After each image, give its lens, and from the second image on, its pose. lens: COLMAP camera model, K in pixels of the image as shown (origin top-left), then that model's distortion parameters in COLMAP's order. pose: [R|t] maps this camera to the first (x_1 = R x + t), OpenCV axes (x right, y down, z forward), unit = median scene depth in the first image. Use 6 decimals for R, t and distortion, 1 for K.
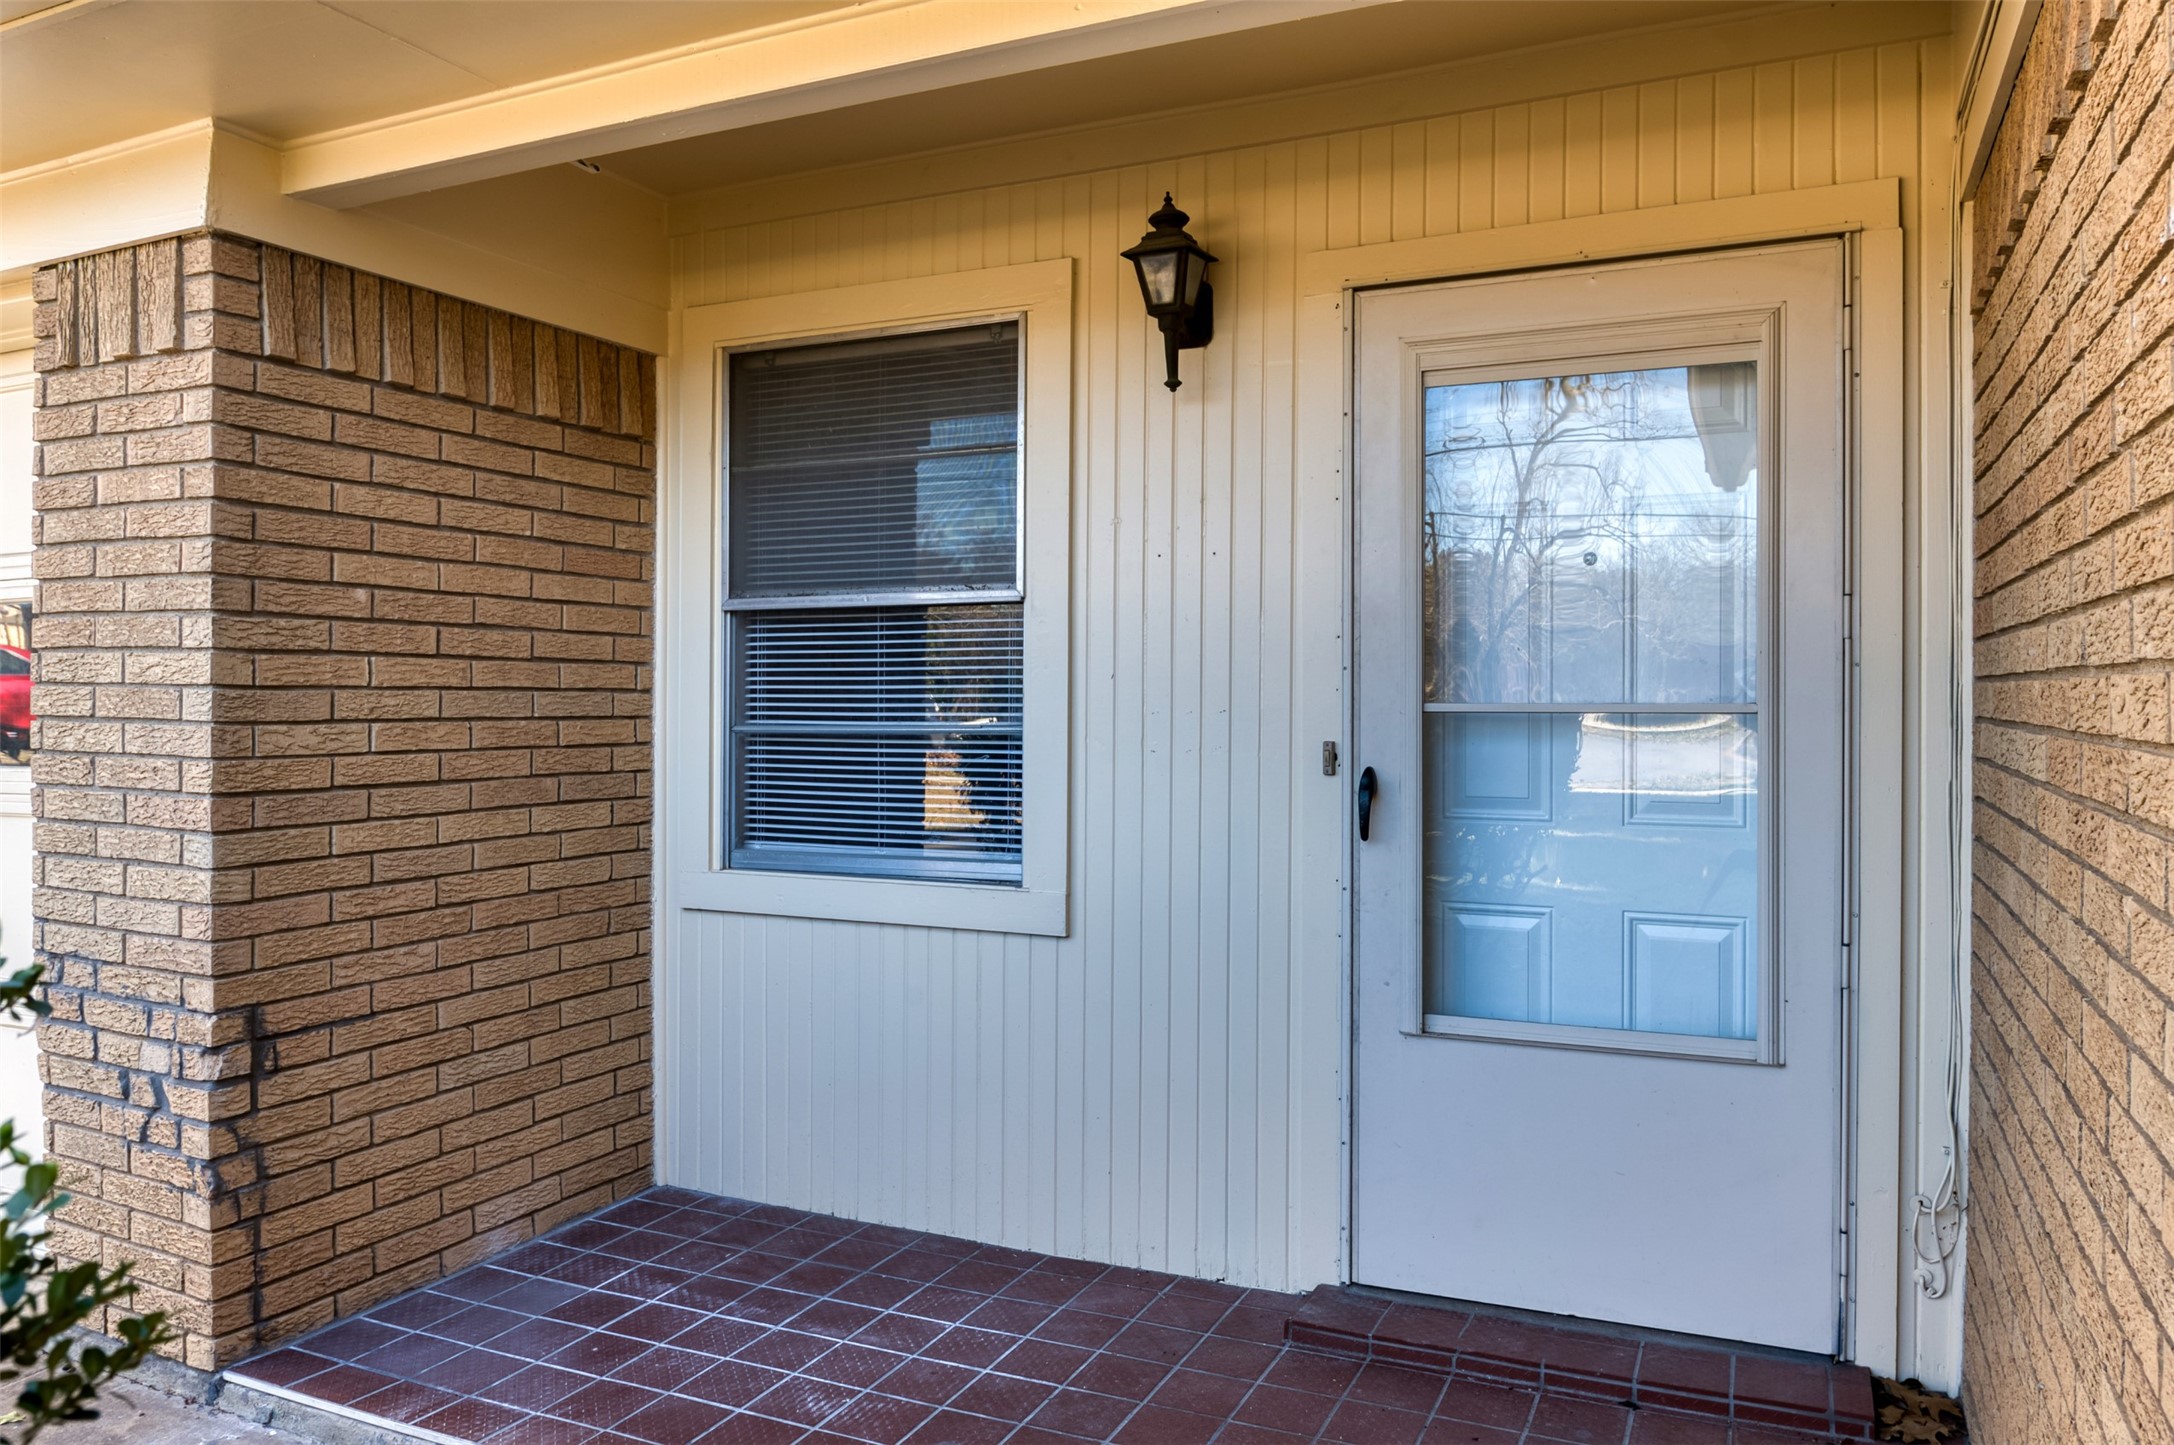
lens RADIAL K [[1526.1, 0, 1090.8], [0, 1526.1, 706.5], [0, 0, 1]] dist [-0.005714, -0.004896]
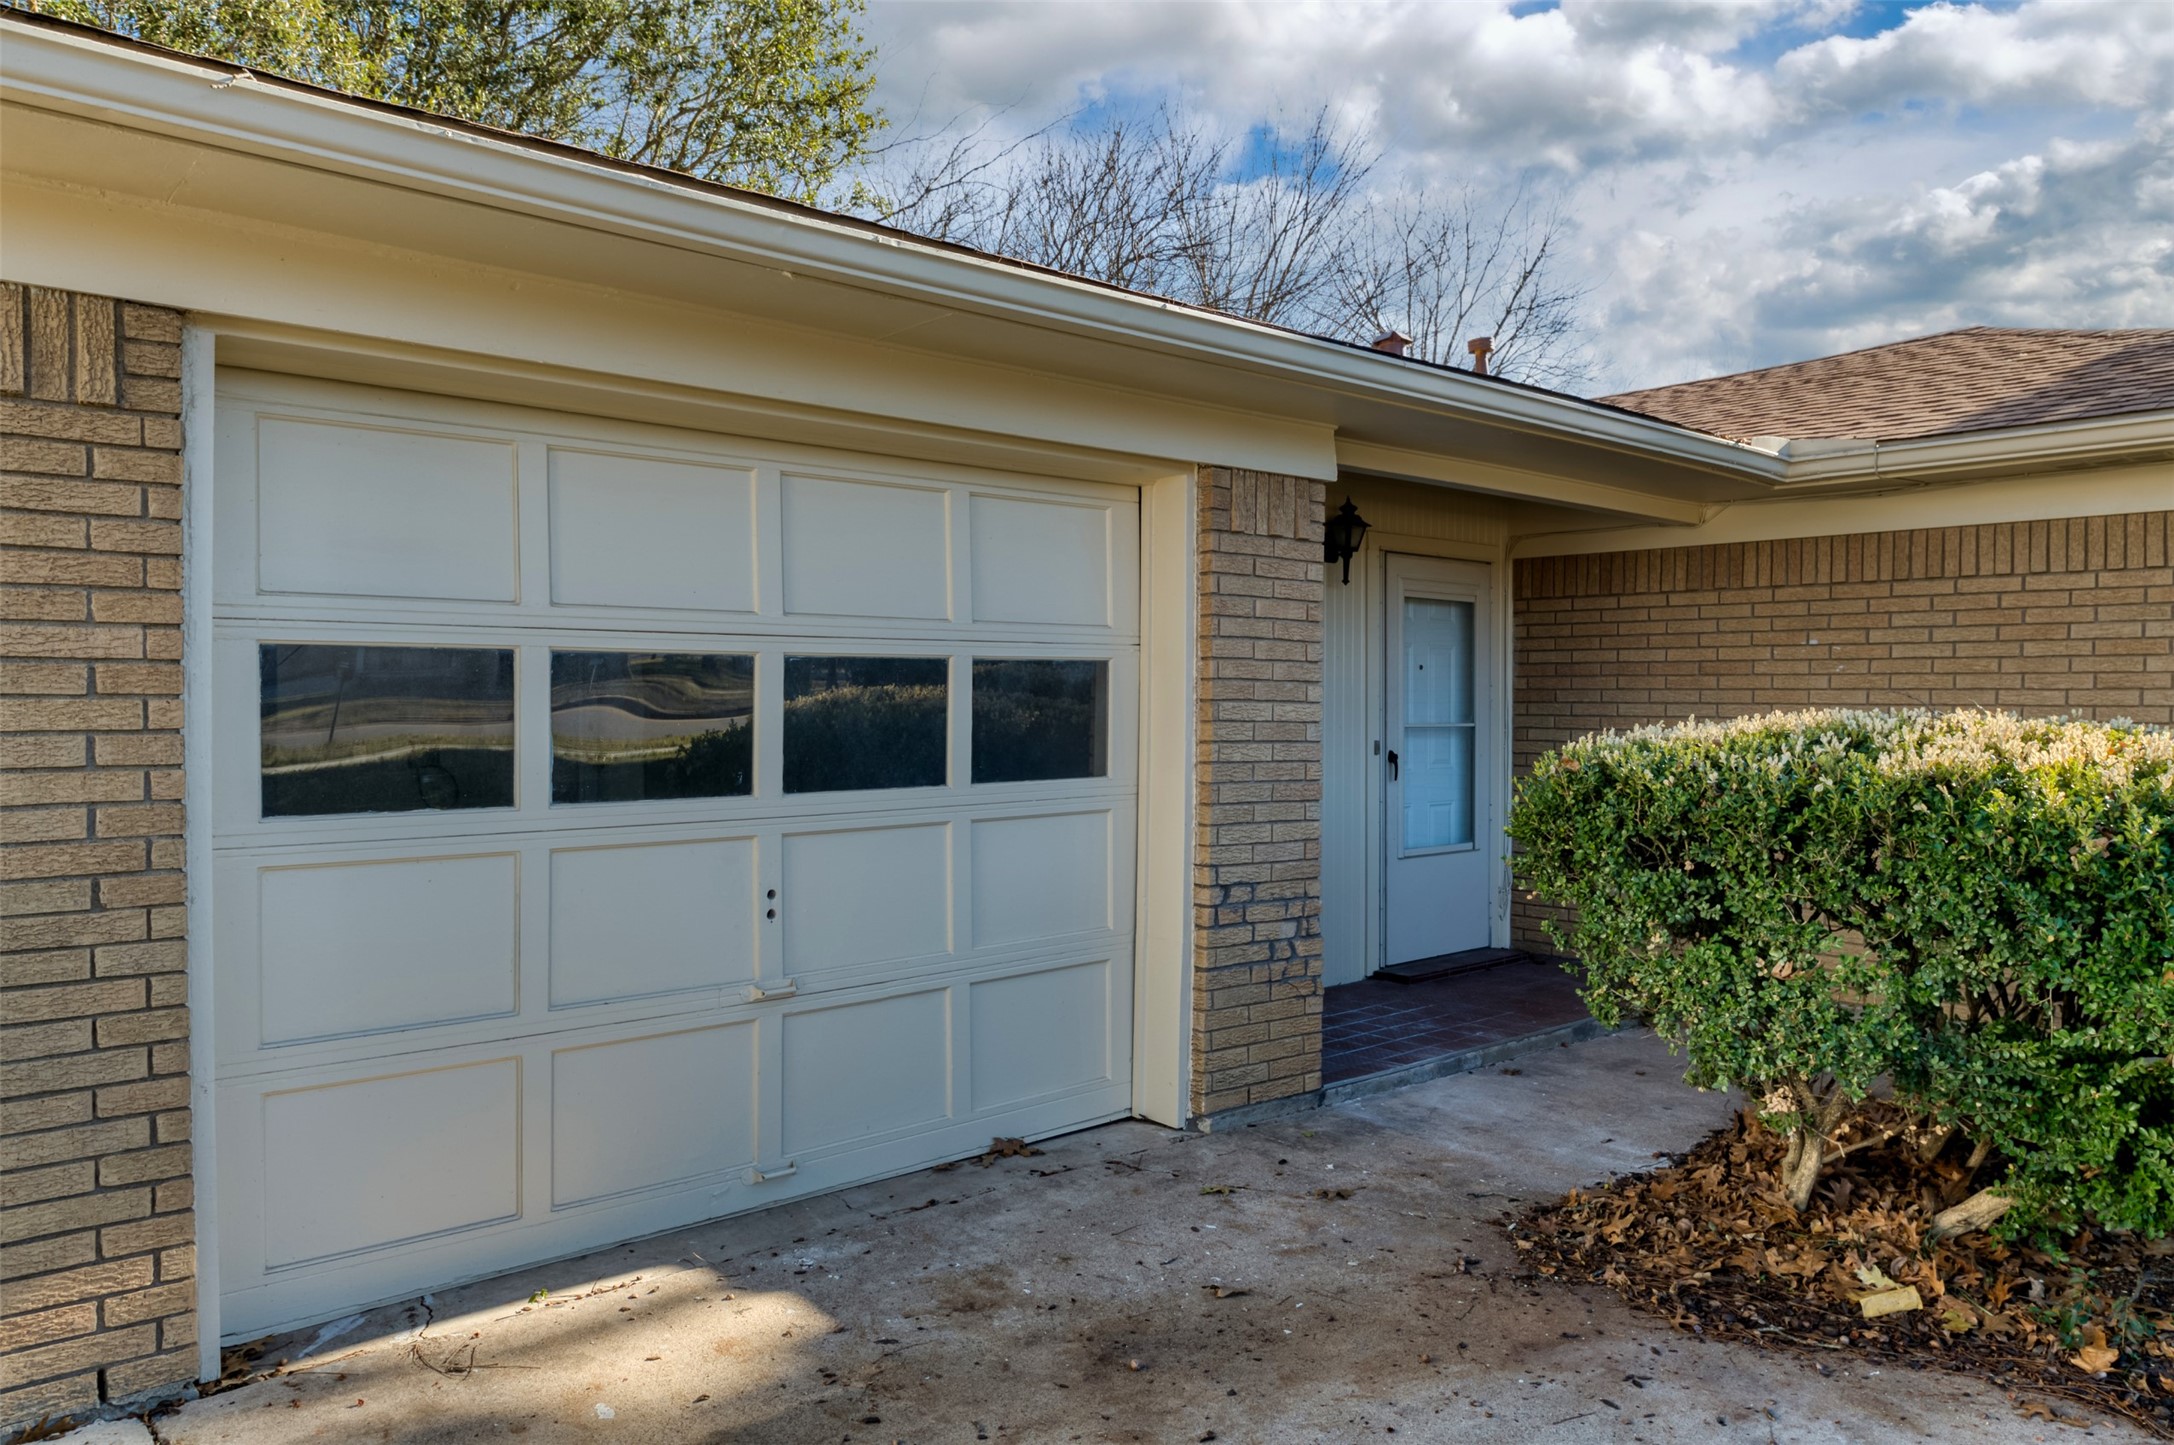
lens RADIAL K [[1522.6, 0, 1134.9], [0, 1522.6, 693.6], [0, 0, 1]] dist [-0.006932, -0.009803]
pose [[0.376159, 0.007098, 0.926528, -2.309167], [0.001765, 0.999963, -0.008378, -0.032208], [-0.926553, 0.004787, 0.376133, 0.482744]]
